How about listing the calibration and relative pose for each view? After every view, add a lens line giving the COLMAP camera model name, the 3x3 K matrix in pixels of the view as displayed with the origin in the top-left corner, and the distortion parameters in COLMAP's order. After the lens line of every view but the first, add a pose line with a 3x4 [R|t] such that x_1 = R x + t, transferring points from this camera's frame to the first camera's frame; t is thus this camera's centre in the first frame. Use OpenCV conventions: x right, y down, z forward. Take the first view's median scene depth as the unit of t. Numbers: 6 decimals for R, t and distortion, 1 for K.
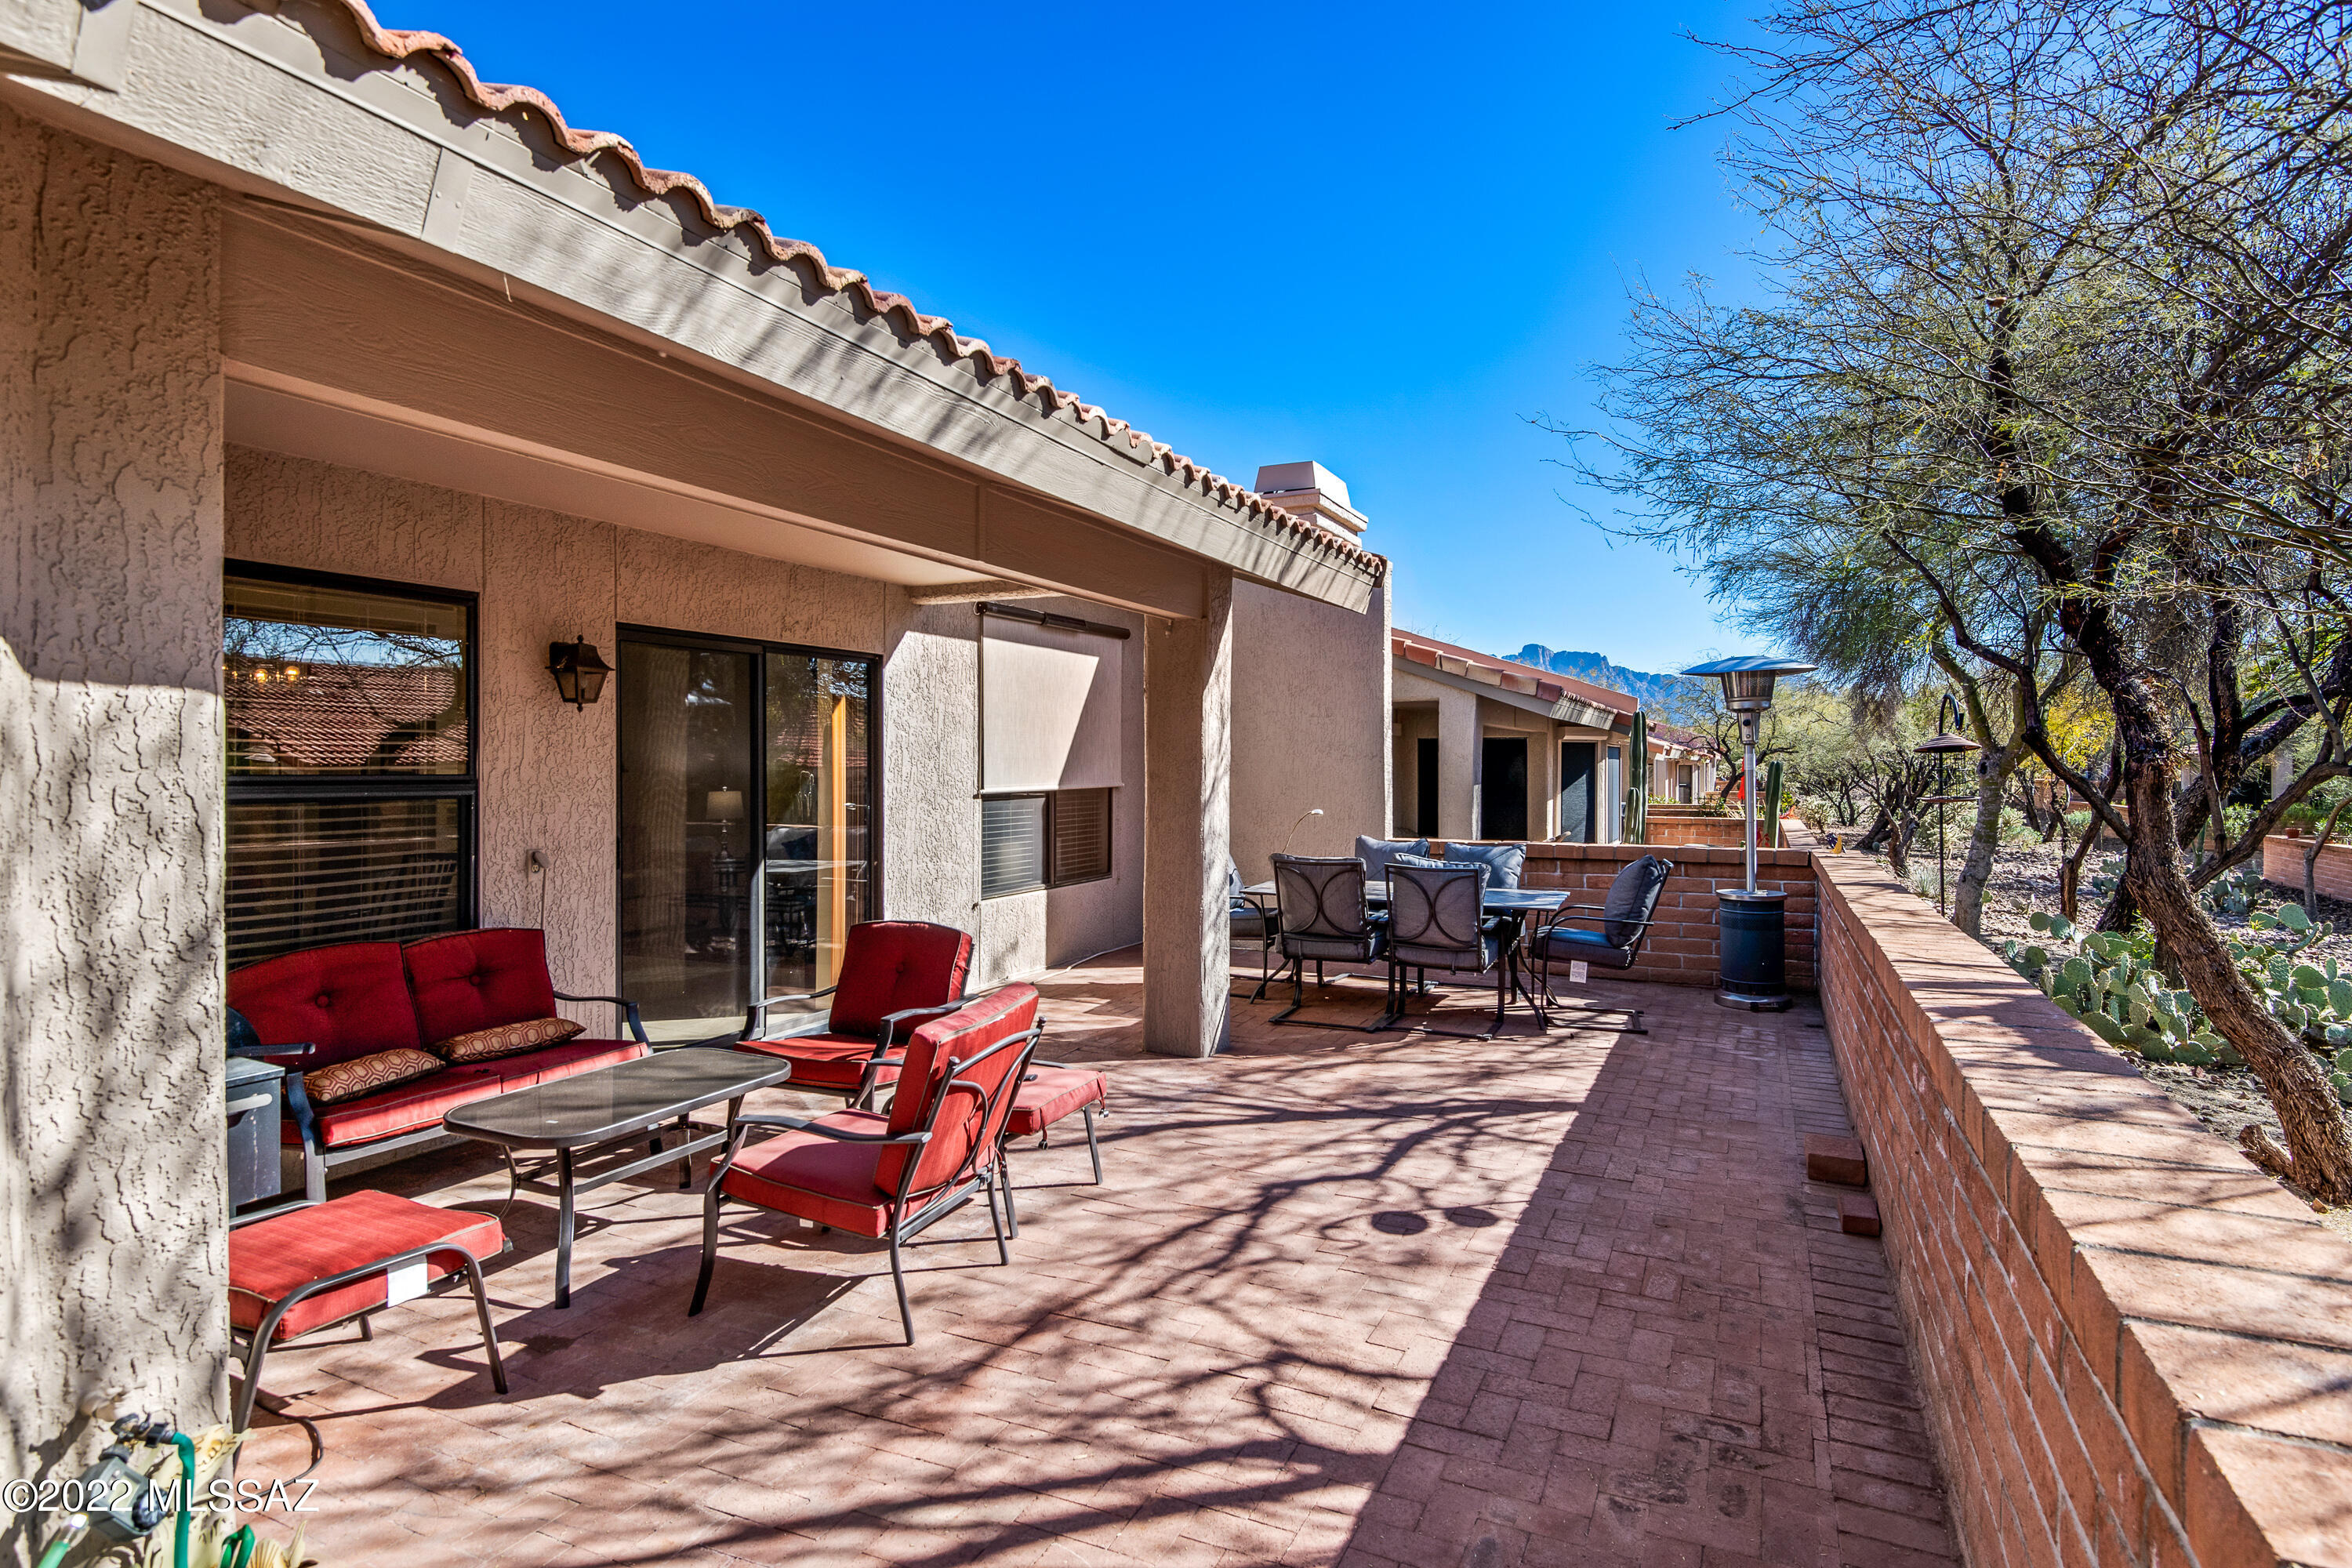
lens RADIAL K [[1274.1, 0, 1168.3], [0, 1274.1, 780.7], [0, 0, 1]] dist [-0.005444, -0.000752]
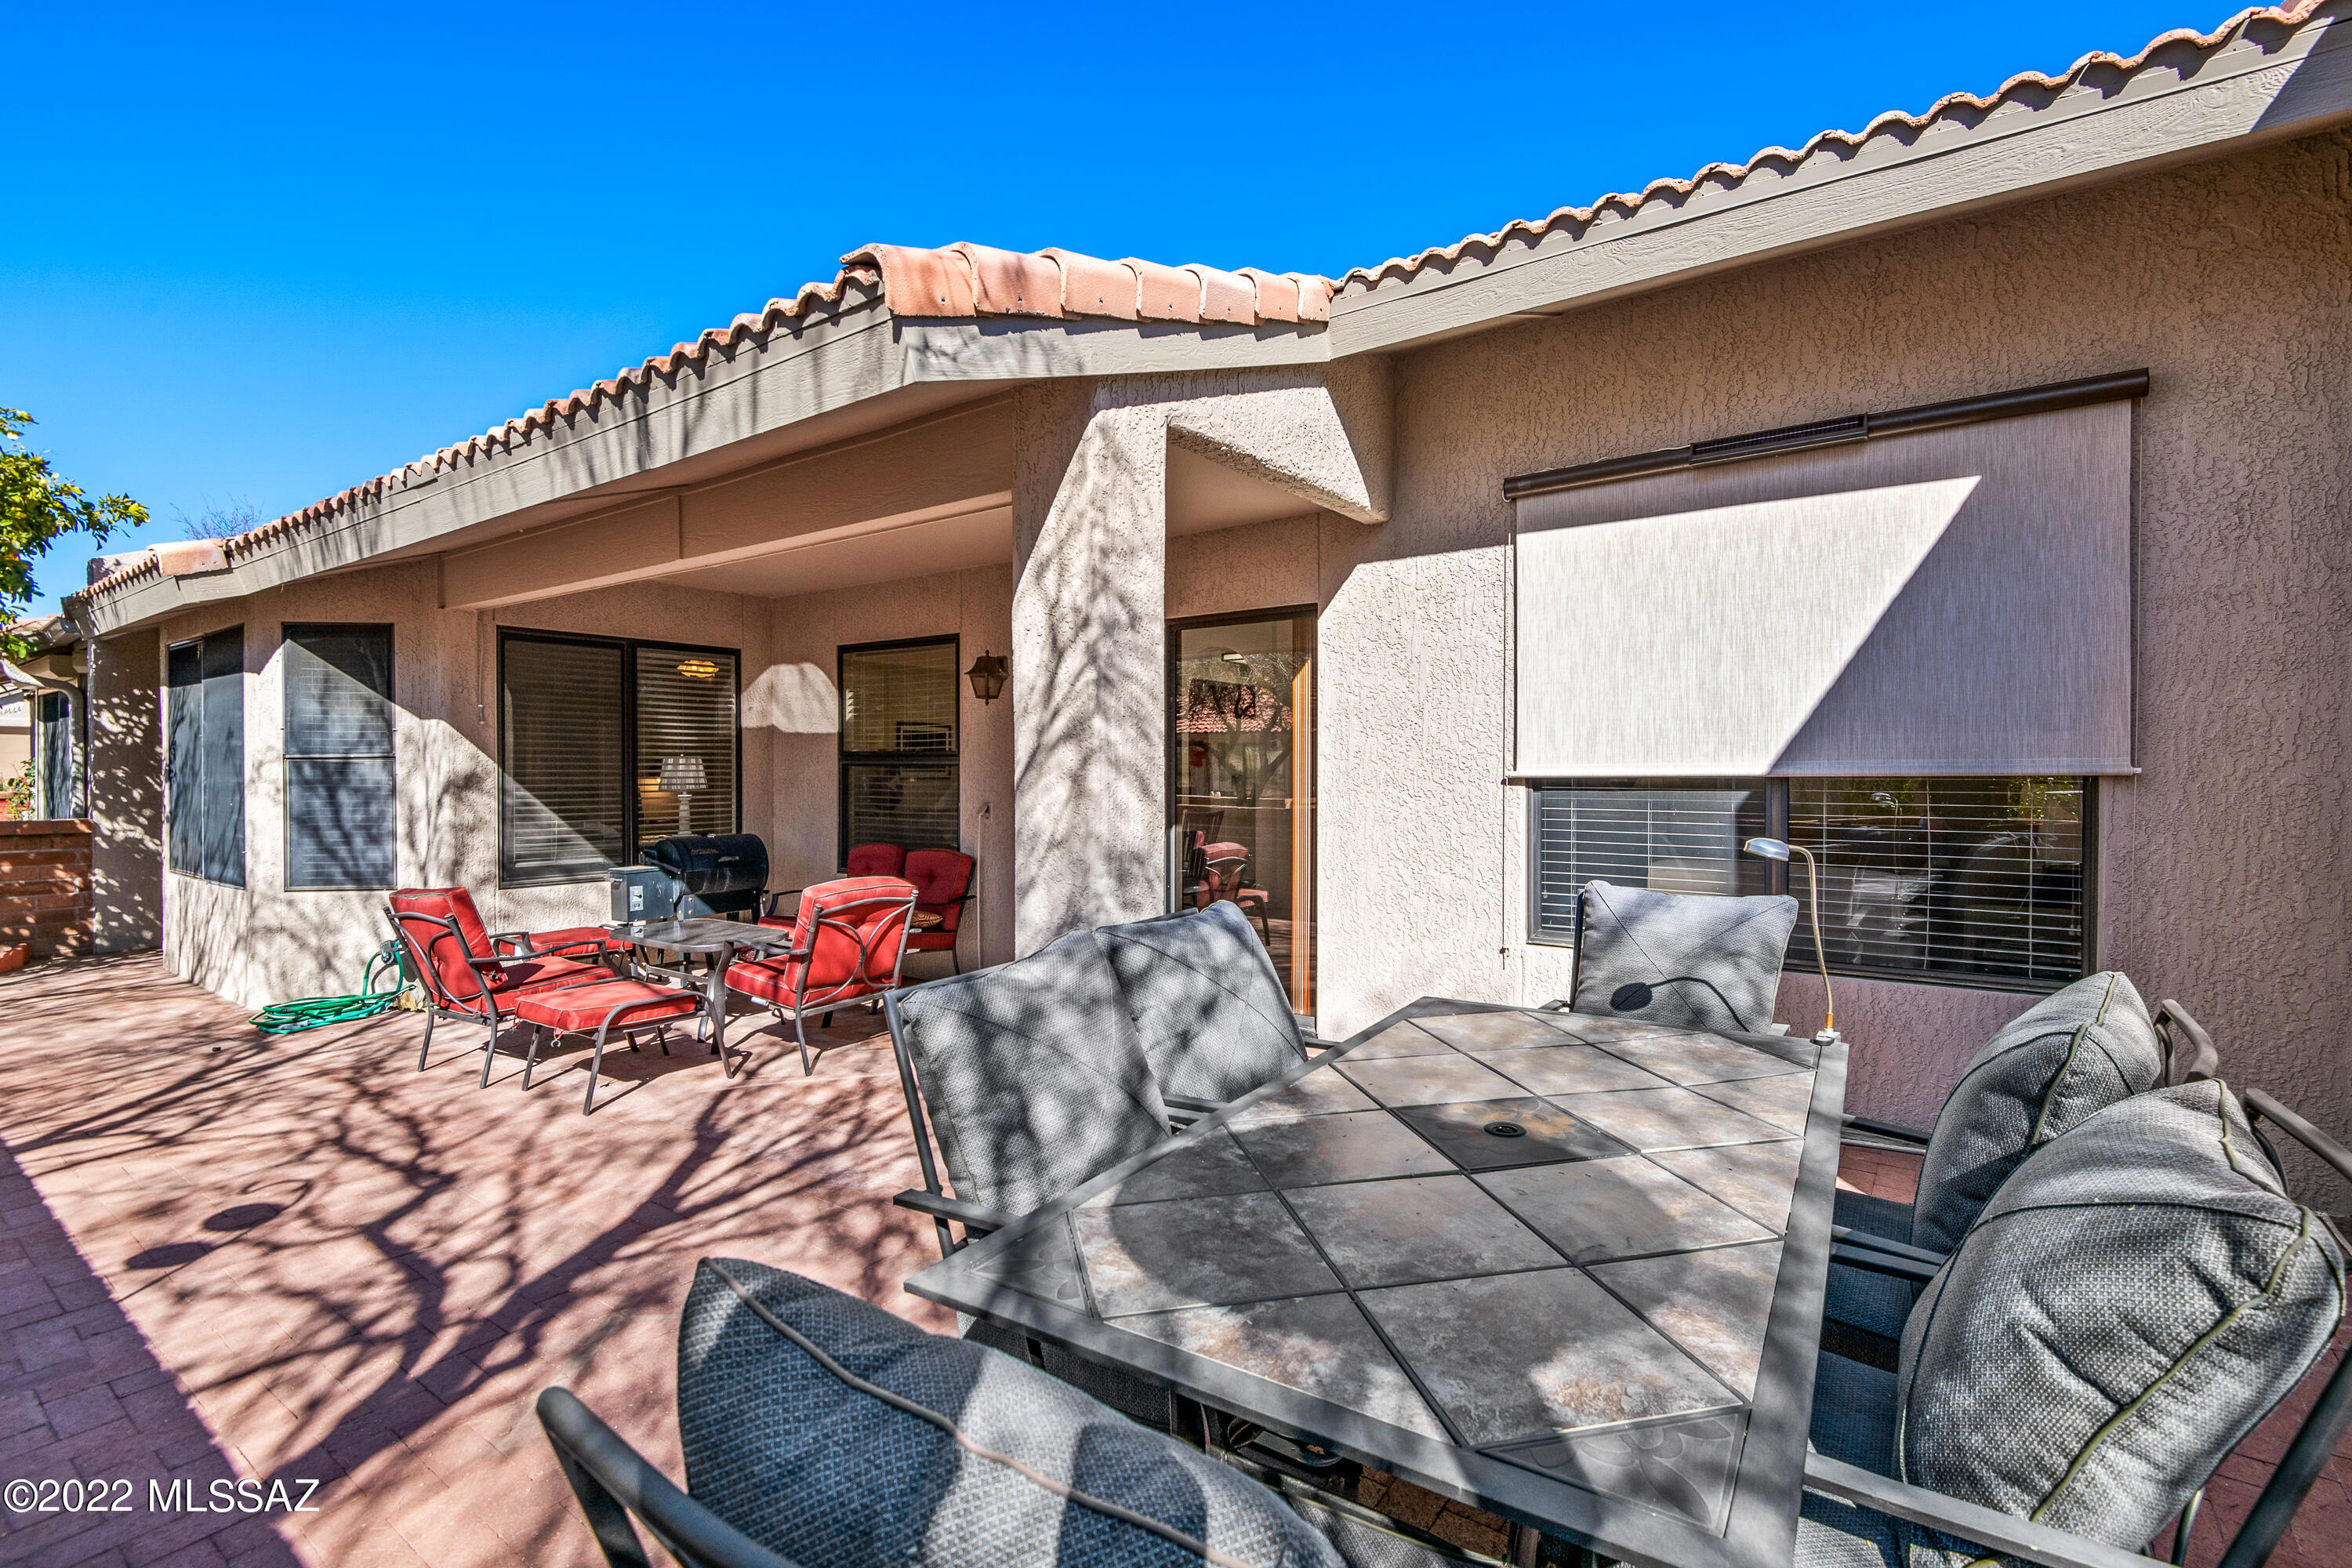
lens RADIAL K [[1061.8, 0, 1168.4], [0, 1061.8, 772.7], [0, 0, 1]] dist [0.007281, -0.002165]
pose [[-0.205811, 0.017490, -0.978435, 0.704411], [0.000914, 0.999843, 0.017680, -0.003917], [0.978591, 0.002744, -0.205795, 1.586970]]
